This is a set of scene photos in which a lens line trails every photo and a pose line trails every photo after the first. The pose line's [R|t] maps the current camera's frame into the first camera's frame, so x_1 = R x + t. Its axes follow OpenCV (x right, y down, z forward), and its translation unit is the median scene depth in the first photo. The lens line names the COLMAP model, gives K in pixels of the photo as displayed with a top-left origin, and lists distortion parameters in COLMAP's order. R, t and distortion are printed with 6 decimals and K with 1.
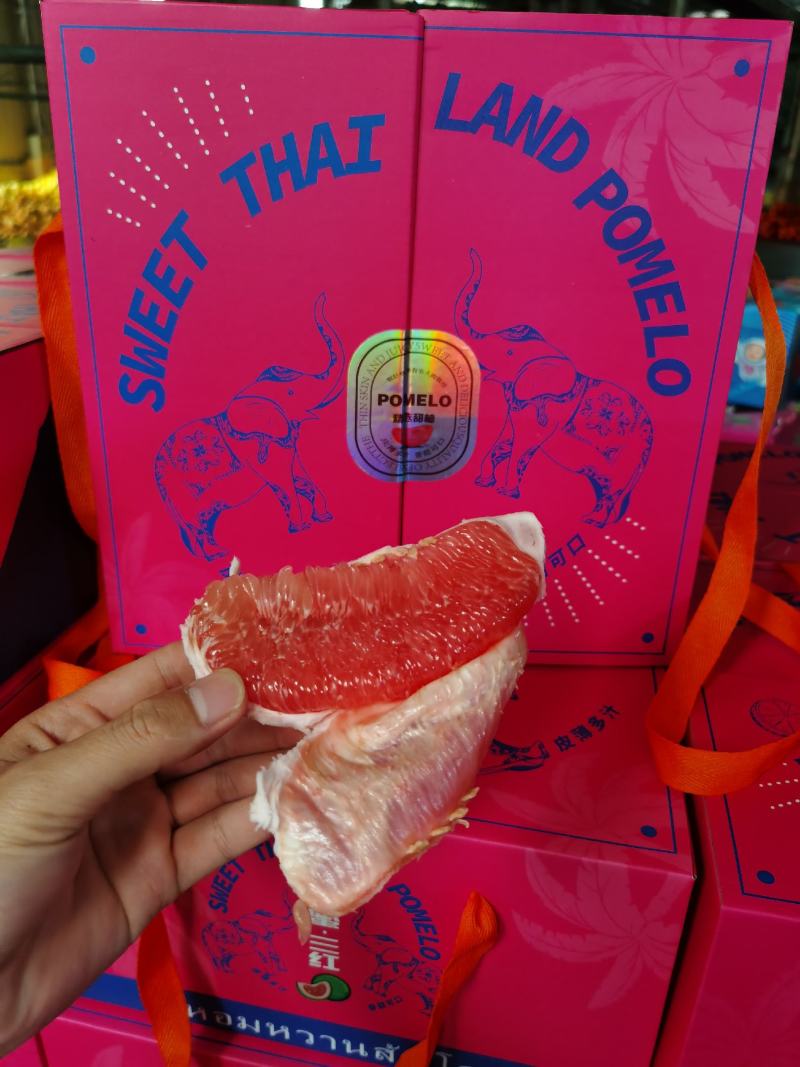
lens RADIAL K [[829.4, 0, 400.0], [0, 829.4, 533.5], [0, 0, 1]] dist [0.056986, -0.129621]
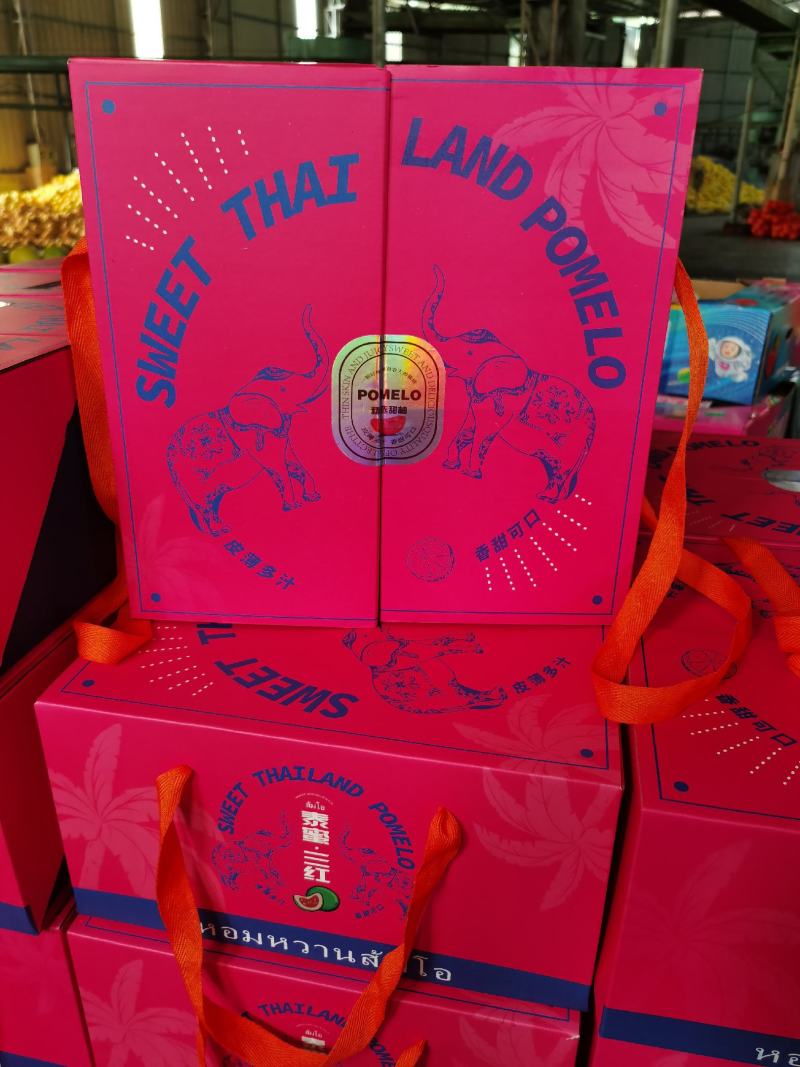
lens RADIAL K [[850.5, 0, 398.2], [0, 850.5, 535.9], [0, 0, 1]] dist [0.054263, -0.121255]
pose [[0.999909, -0.011242, -0.007410, 0.037371], [0.011210, 0.999928, -0.004311, 0.043930], [0.007458, 0.004228, 0.999963, -0.199019]]
